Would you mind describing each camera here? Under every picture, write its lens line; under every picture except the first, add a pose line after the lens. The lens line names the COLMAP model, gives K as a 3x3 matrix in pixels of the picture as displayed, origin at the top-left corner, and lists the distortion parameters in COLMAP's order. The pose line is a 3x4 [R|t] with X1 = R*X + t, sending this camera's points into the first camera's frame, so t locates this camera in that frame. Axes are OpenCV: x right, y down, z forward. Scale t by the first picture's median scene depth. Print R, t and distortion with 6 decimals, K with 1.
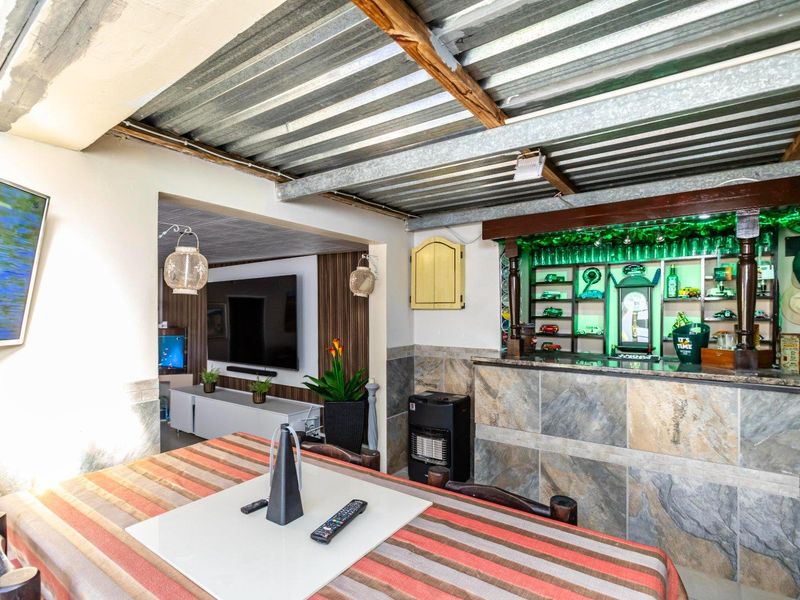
lens RADIAL K [[416.1, 0, 397.8], [0, 416.1, 312.2], [0, 0, 1]] dist [0.004446, -0.001106]
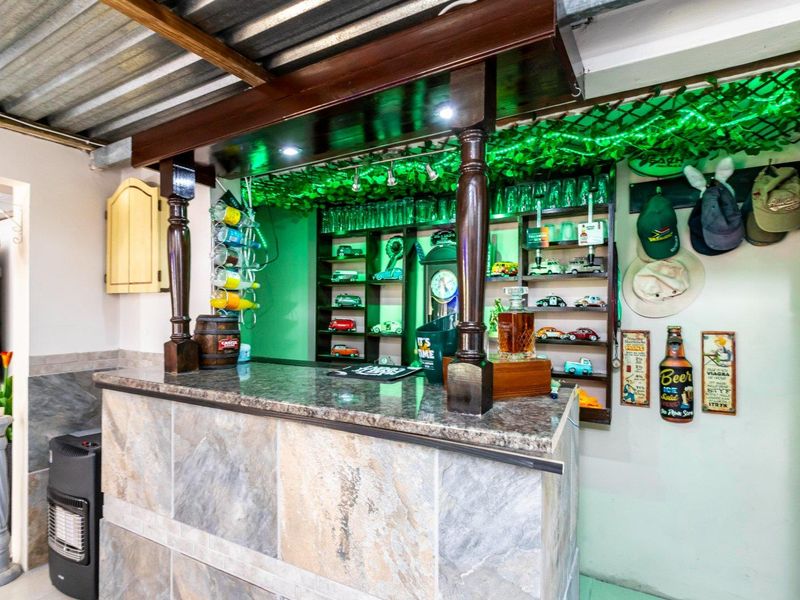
lens RADIAL K [[416.1, 0, 415.3], [0, 416.1, 314.5], [0, 0, 1]] dist [0.004446, -0.001106]
pose [[0.993800, 0.002305, 0.111159, 0.627864], [-0.002863, 0.999984, 0.004860, 0.028214], [-0.111146, -0.005149, 0.993791, 0.465196]]
